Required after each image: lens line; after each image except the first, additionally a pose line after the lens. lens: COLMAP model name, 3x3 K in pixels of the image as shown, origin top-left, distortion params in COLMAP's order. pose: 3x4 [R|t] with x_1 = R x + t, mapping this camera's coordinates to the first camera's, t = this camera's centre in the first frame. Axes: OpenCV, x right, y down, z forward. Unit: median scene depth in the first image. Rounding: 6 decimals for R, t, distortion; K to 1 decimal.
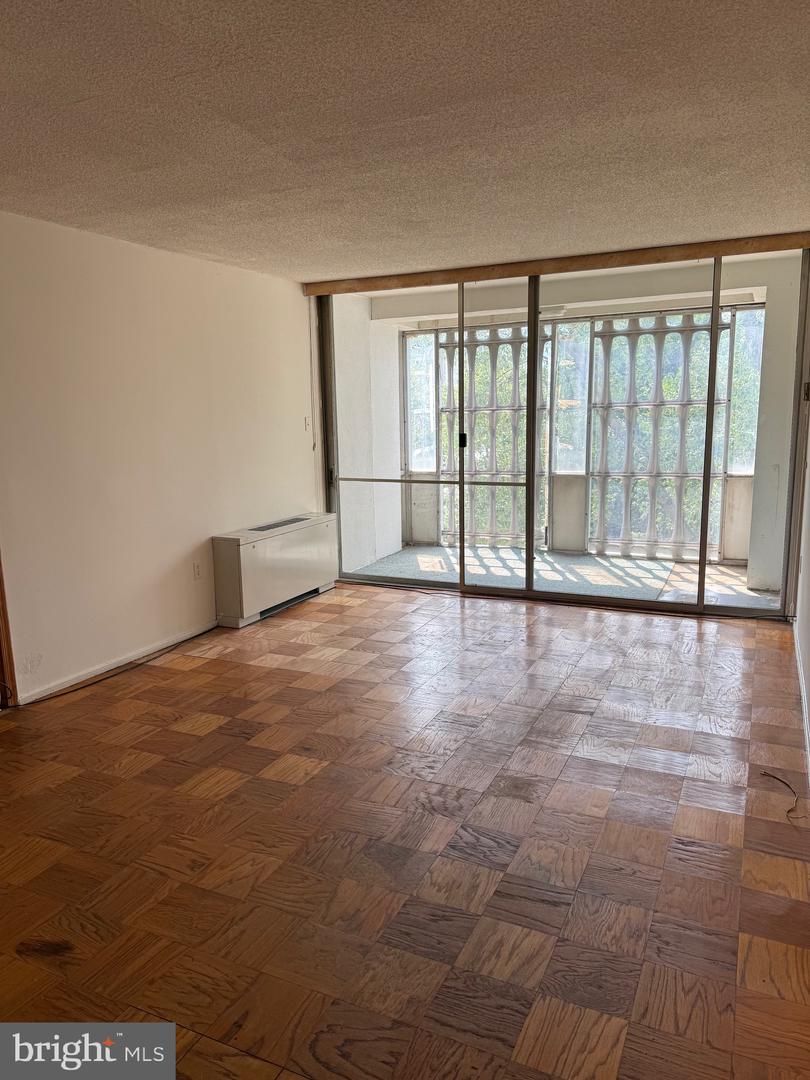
lens RADIAL K [[757.7, 0, 409.9], [0, 757.7, 538.5], [0, 0, 1]] dist [0.167400, -0.177707]
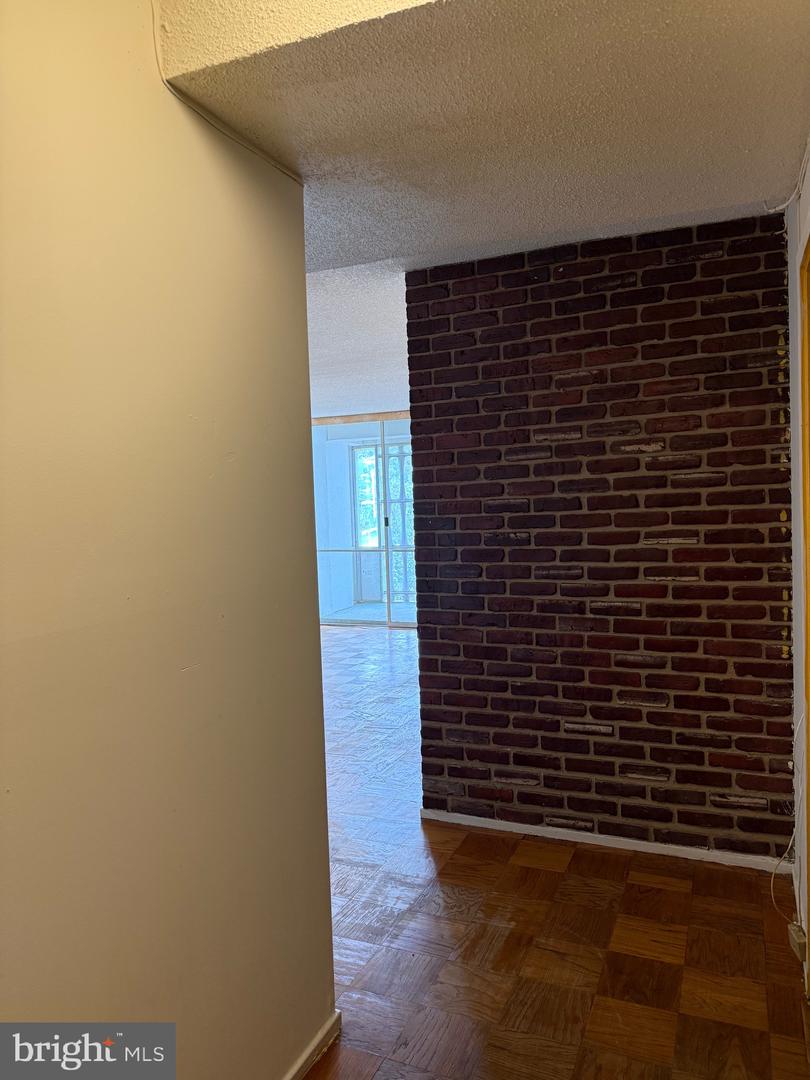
lens RADIAL K [[757.7, 0, 409.9], [0, 757.7, 538.5], [0, 0, 1]] dist [0.167400, -0.177707]
pose [[0.999459, -0.018229, 0.027390, 0.119333], [0.021321, 0.992879, -0.117205, 0.122805], [-0.025059, 0.117725, 0.992730, -0.733894]]
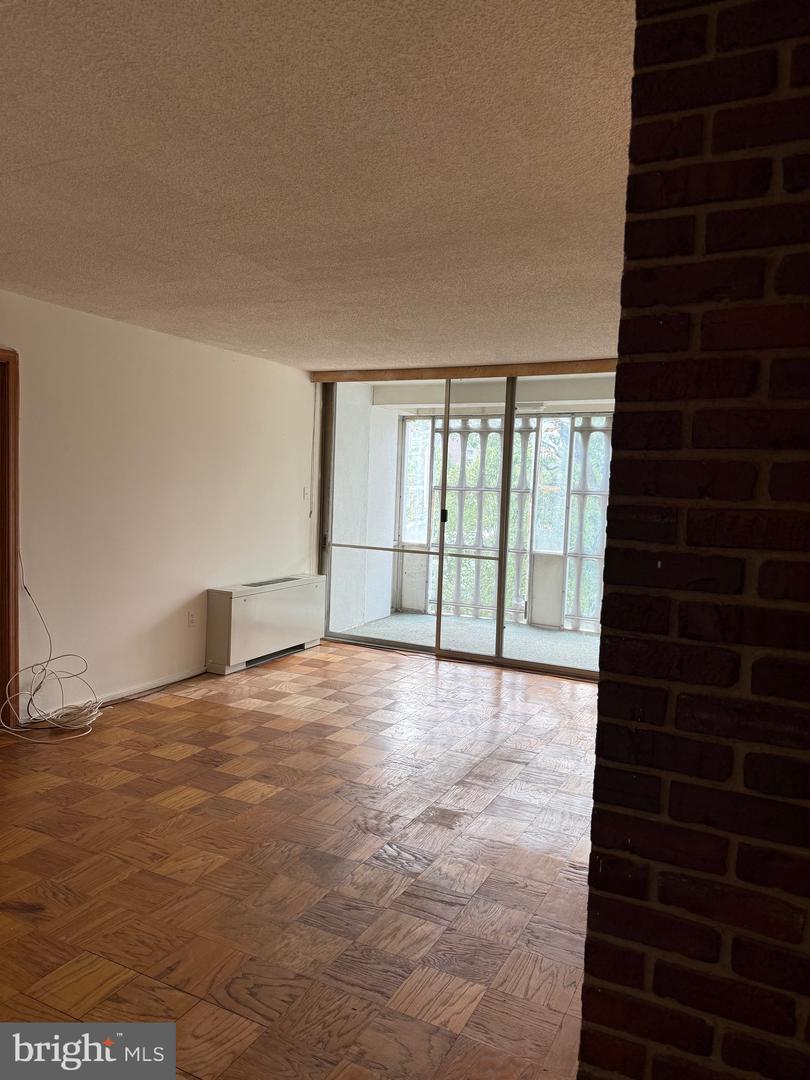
lens RADIAL K [[757.7, 0, 409.9], [0, 757.7, 538.5], [0, 0, 1]] dist [0.167400, -0.177707]
pose [[0.998177, 0.056749, -0.020545, 0.072332], [-0.058497, 0.993478, -0.097871, 0.022636], [0.014857, 0.098895, 0.994987, -0.146840]]
